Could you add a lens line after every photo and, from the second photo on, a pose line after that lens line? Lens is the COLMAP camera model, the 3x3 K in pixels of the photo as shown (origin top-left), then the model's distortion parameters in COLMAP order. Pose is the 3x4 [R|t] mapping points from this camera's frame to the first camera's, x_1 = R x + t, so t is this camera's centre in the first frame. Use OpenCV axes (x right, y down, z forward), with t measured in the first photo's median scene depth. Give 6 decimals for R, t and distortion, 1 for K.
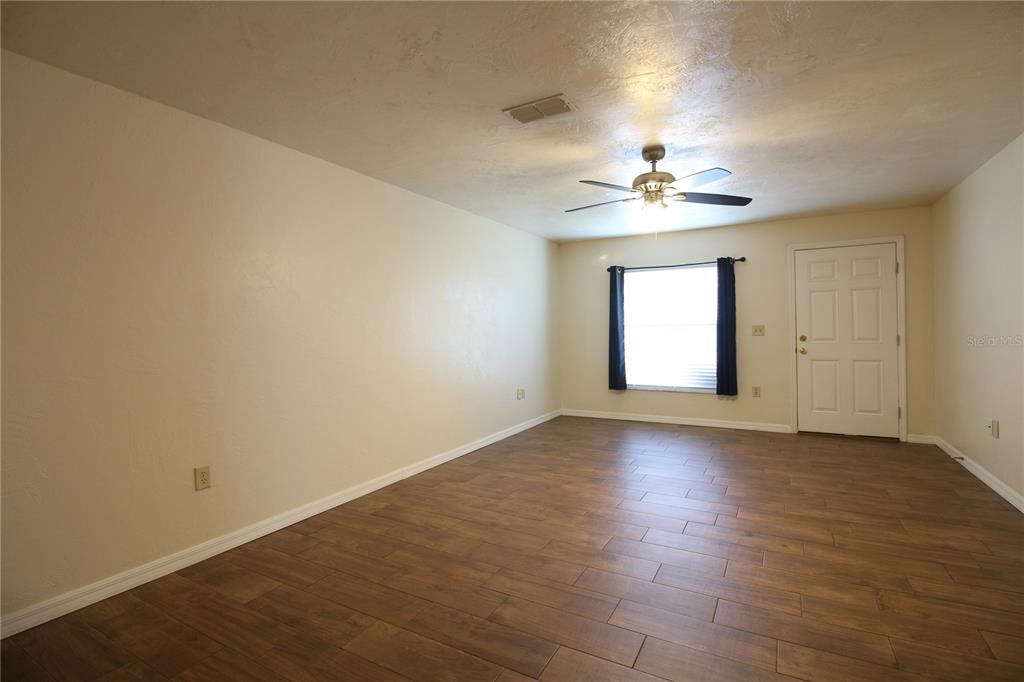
lens RADIAL K [[477.5, 0, 516.2], [0, 477.5, 330.8], [0, 0, 1]] dist [0.002672, -0.013055]
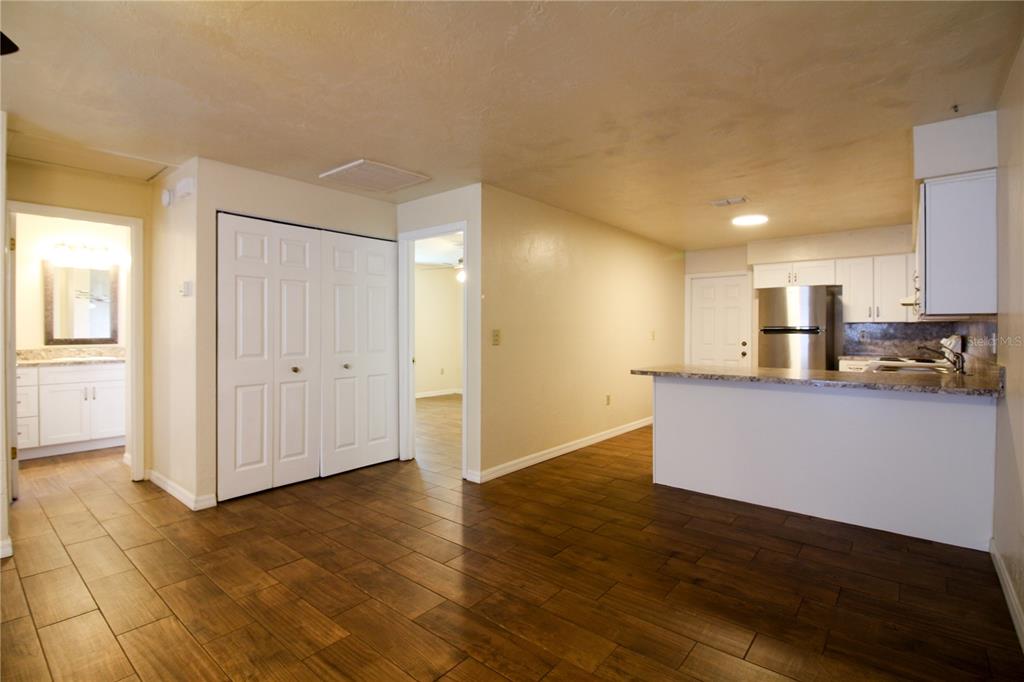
lens RADIAL K [[477.5, 0, 516.2], [0, 477.5, 330.8], [0, 0, 1]] dist [0.002672, -0.013055]
pose [[-0.983594, 0.015423, 0.179734, -0.221132], [0.015548, 0.999879, -0.000718, -0.000165], [-0.179723, 0.002088, -0.983715, 1.287725]]
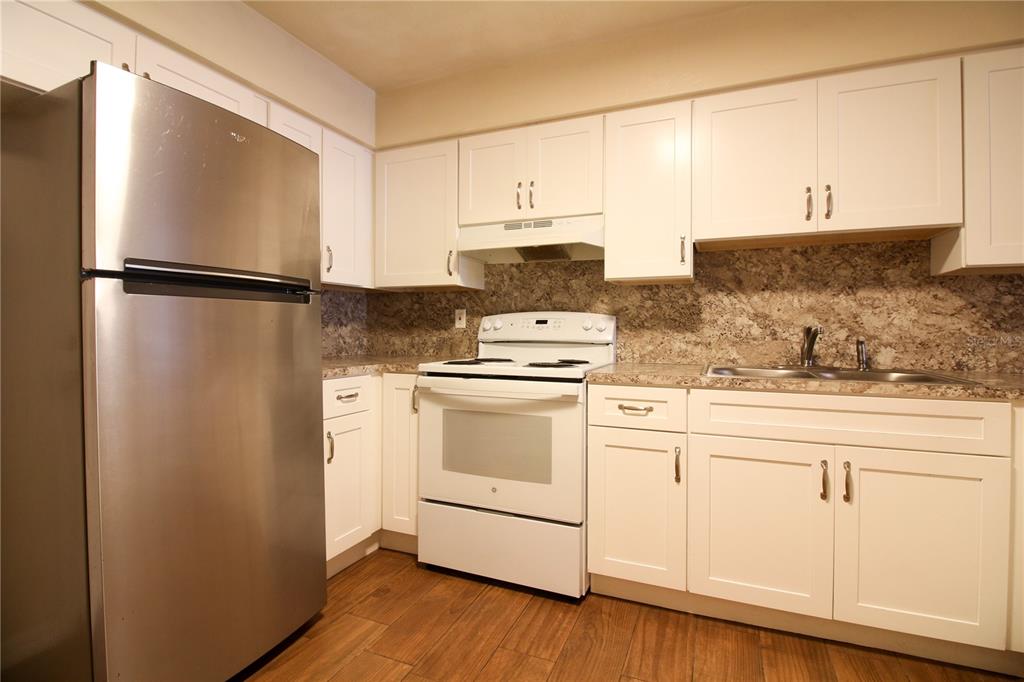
lens RADIAL K [[486.0, 0, 502.9], [0, 486.0, 333.0], [0, 0, 1]] dist [-0.000116, -0.010588]
pose [[0.095821, 0.025965, -0.995060, -0.433909], [-0.004479, 0.999661, 0.025654, 0.050107], [0.995389, 0.001999, 0.095905, -0.628739]]
